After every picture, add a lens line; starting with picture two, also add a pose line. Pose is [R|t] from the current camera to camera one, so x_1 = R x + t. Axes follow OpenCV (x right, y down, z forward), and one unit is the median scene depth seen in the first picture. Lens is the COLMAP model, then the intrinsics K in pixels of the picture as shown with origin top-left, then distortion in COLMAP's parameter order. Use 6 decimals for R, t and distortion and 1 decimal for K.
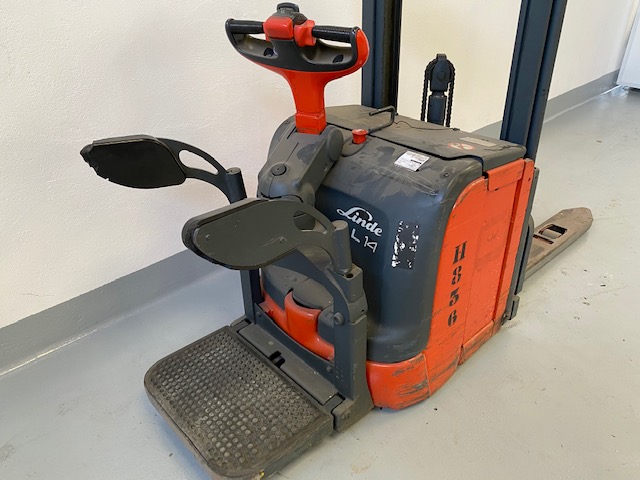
lens RADIAL K [[492.8, 0, 320.0], [0, 492.8, 240.0], [0, 0, 1]] dist [-0.001012, -0.002975]
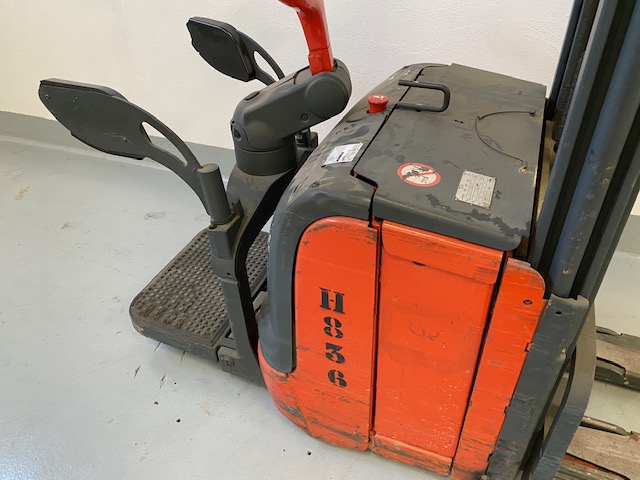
lens RADIAL K [[492.8, 0, 320.0], [0, 492.8, 240.0], [0, 0, 1]] dist [-0.001012, -0.002975]
pose [[0.438153, 0.557224, -0.705353, 0.725705], [-0.444415, 0.816359, 0.368855, -0.299679], [0.781356, 0.151854, 0.605329, 0.540270]]
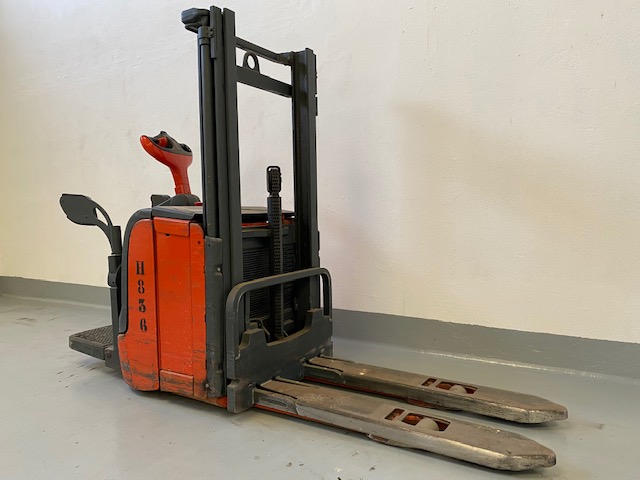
lens RADIAL K [[492.8, 0, 320.0], [0, 492.8, 240.0], [0, 0, 1]] dist [-0.001012, -0.002975]
pose [[0.276518, 0.081893, -0.957513, 1.837667], [-0.484323, 0.872453, -0.065248, -0.212397], [0.830042, 0.481788, 0.280911, 0.987727]]
